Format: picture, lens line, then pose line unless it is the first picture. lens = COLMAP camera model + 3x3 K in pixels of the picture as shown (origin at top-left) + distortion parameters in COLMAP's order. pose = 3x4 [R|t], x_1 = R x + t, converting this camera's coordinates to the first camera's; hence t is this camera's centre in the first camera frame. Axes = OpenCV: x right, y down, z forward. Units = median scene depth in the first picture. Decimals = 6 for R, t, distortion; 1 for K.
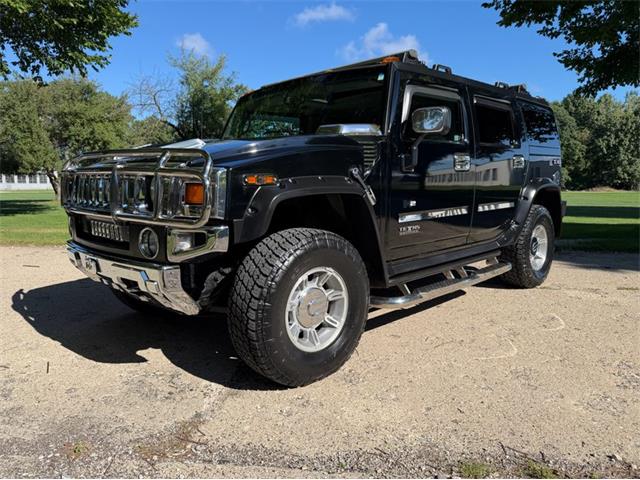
lens RADIAL K [[445.4, 0, 320.0], [0, 445.4, 240.0], [0, 0, 1]] dist [0.007750, -0.006624]
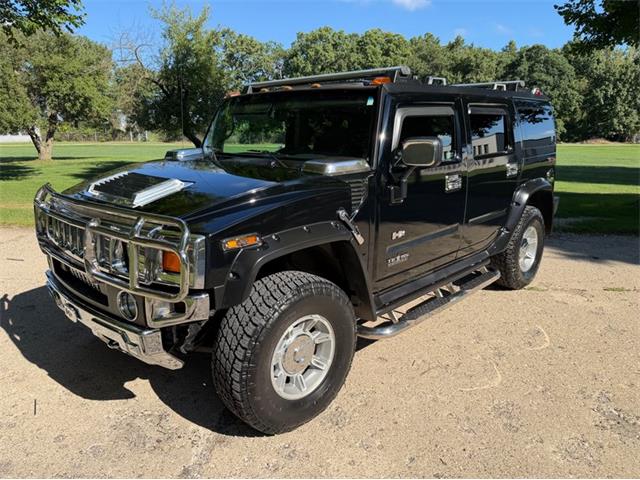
lens RADIAL K [[446.4, 0, 321.4], [0, 446.4, 242.0], [0, 0, 1]] dist [0.000124, 0.000244]
pose [[0.999798, -0.005778, 0.019274, 0.014785], [0.003503, 0.993238, 0.116041, -0.191770], [-0.019814, -0.115950, 0.993057, 0.035001]]
